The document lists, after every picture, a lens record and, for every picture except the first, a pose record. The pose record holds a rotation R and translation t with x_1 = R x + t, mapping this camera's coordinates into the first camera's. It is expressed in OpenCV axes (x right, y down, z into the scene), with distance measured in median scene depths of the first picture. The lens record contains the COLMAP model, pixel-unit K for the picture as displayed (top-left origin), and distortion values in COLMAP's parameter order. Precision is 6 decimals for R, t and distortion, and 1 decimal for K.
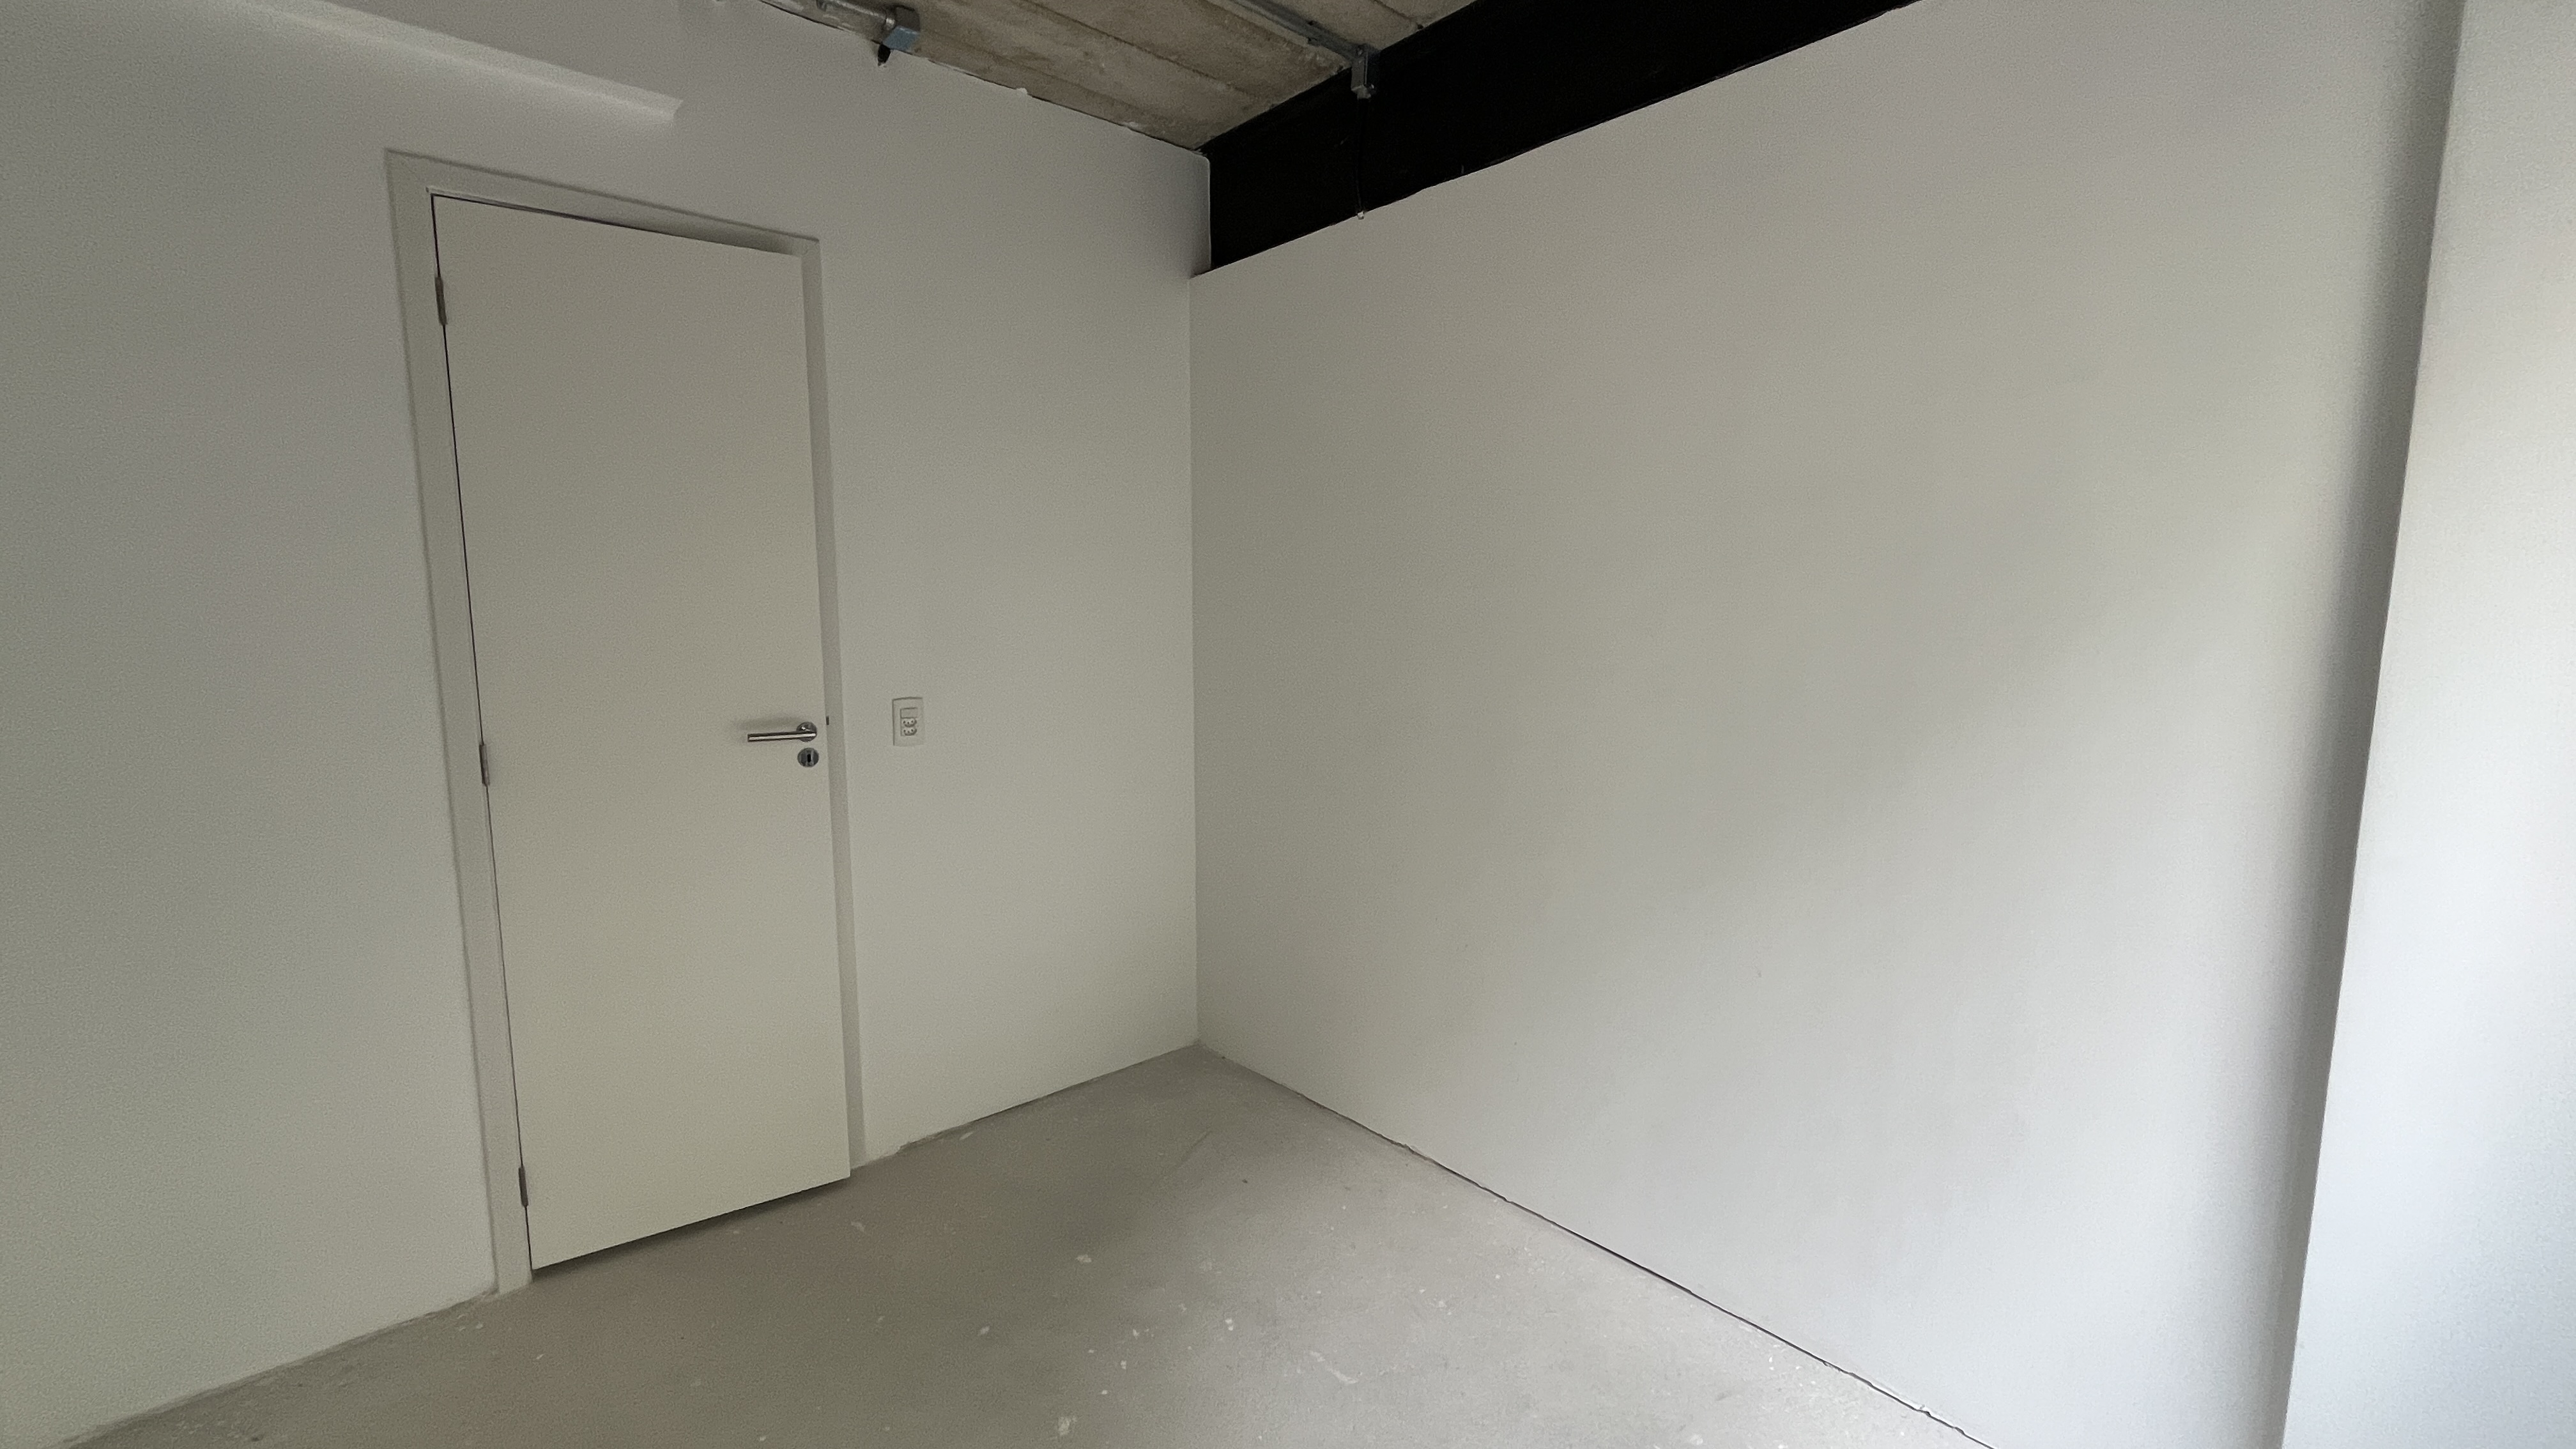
lens RADIAL K [[1055.3, 0, 1285.2], [0, 1055.3, 720.5], [0, 0, 1]] dist [0.000062, 0.000586]
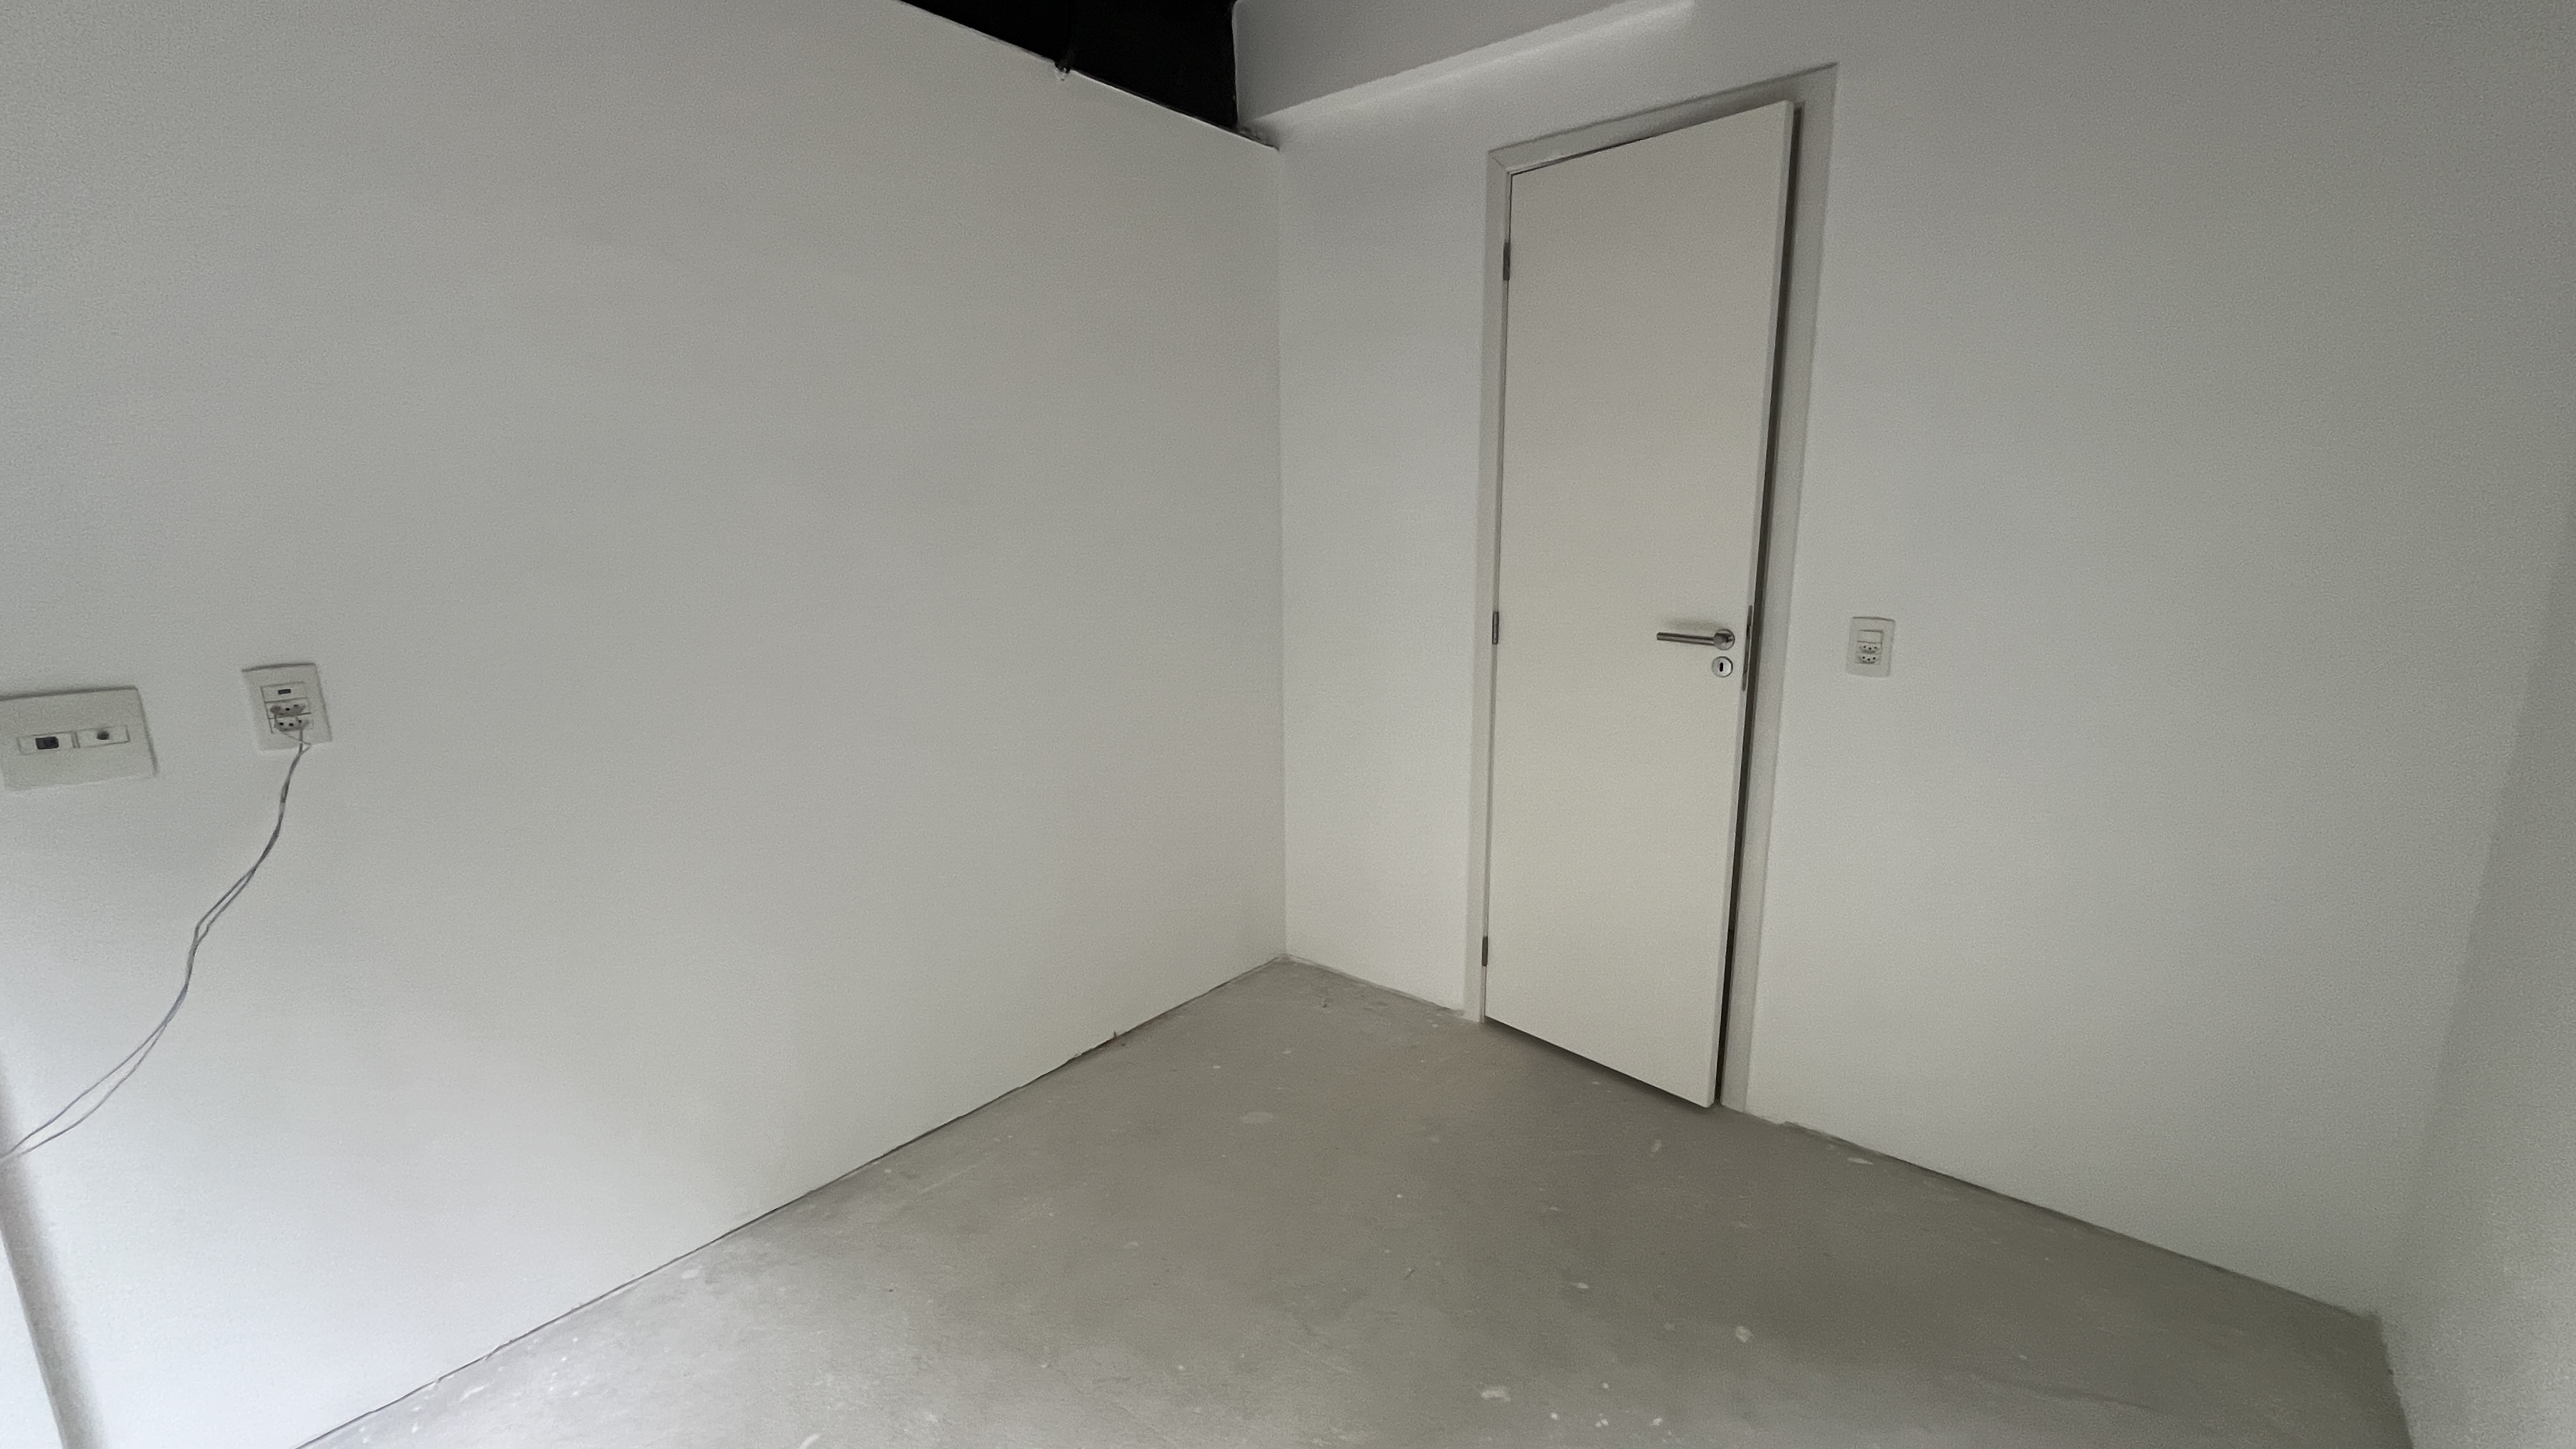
lens RADIAL K [[1055.3, 0, 1285.2], [0, 1055.3, 720.5], [0, 0, 1]] dist [0.000062, 0.000586]
pose [[0.153395, 0.198431, -0.968037, 0.446353], [-0.108935, 0.977055, 0.183018, -0.052664], [0.982142, 0.077379, 0.171491, 0.498101]]
